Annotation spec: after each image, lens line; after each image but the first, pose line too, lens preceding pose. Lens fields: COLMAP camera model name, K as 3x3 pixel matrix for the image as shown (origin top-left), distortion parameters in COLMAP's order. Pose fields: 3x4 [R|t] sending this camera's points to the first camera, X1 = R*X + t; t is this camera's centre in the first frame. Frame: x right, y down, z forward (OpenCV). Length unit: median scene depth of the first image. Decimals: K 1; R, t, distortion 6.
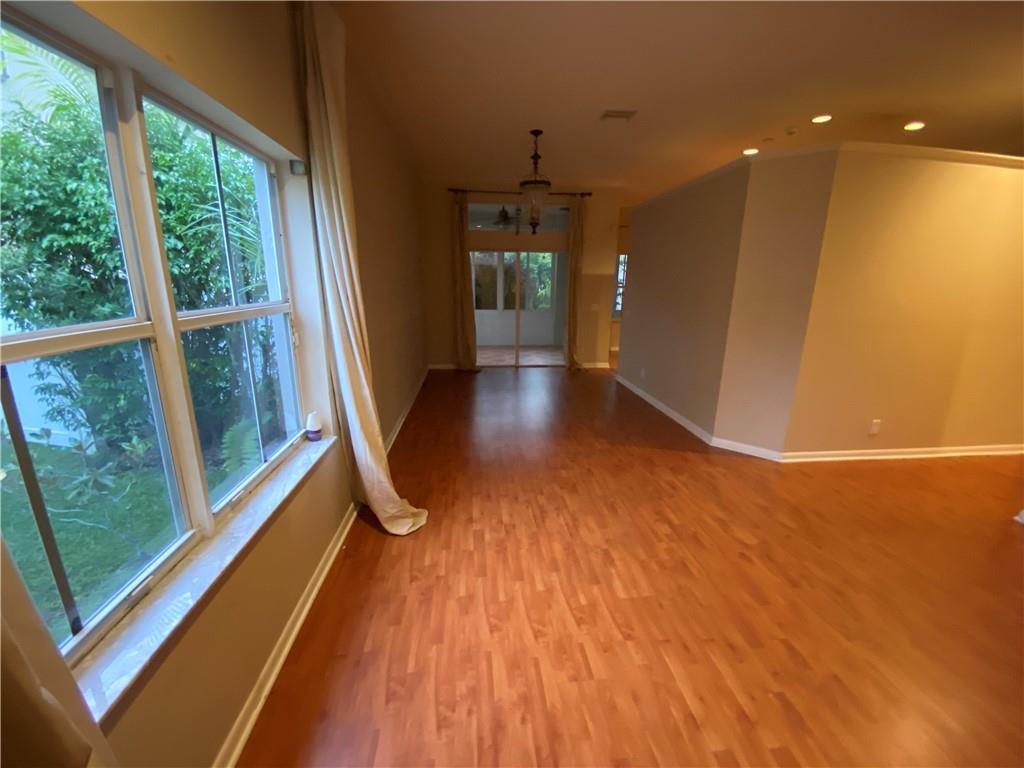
lens RADIAL K [[416.3, 0, 516.4], [0, 416.3, 381.6], [0, 0, 1]] dist [0.018815, -0.020923]
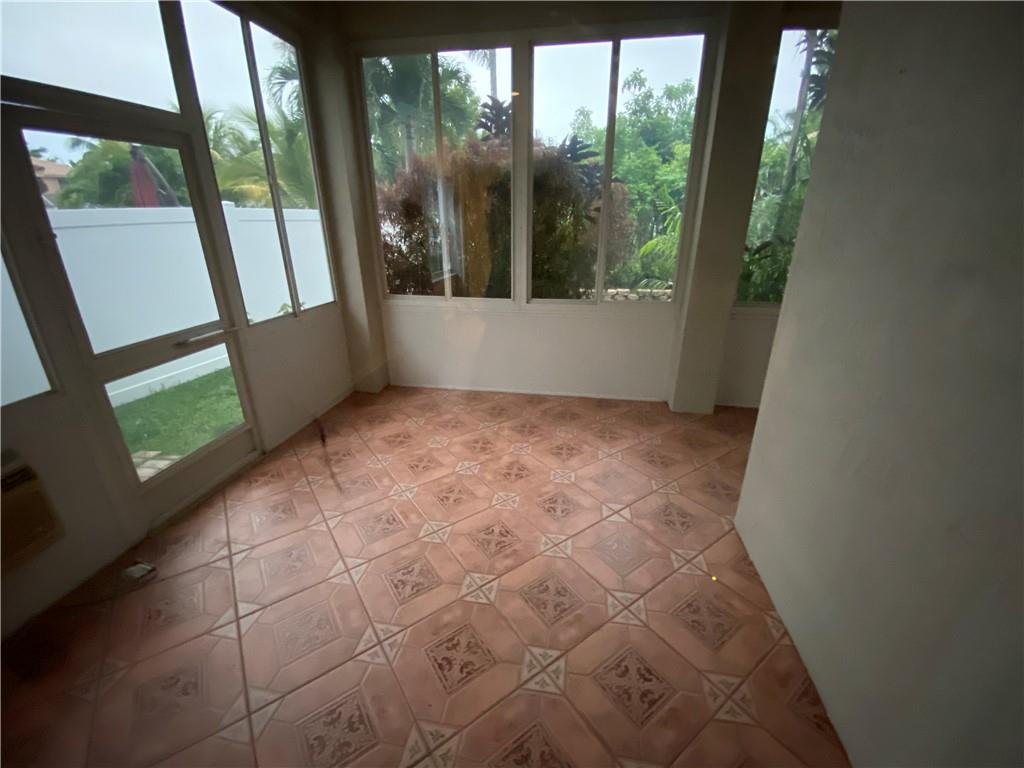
lens RADIAL K [[416.3, 0, 516.4], [0, 416.3, 381.6], [0, 0, 1]] dist [0.018815, -0.020923]
pose [[0.961587, 0.075003, -0.264054, 0.136399], [-0.044644, 0.991871, 0.119157, -0.354238], [0.270845, -0.102792, 0.957119, 1.596275]]
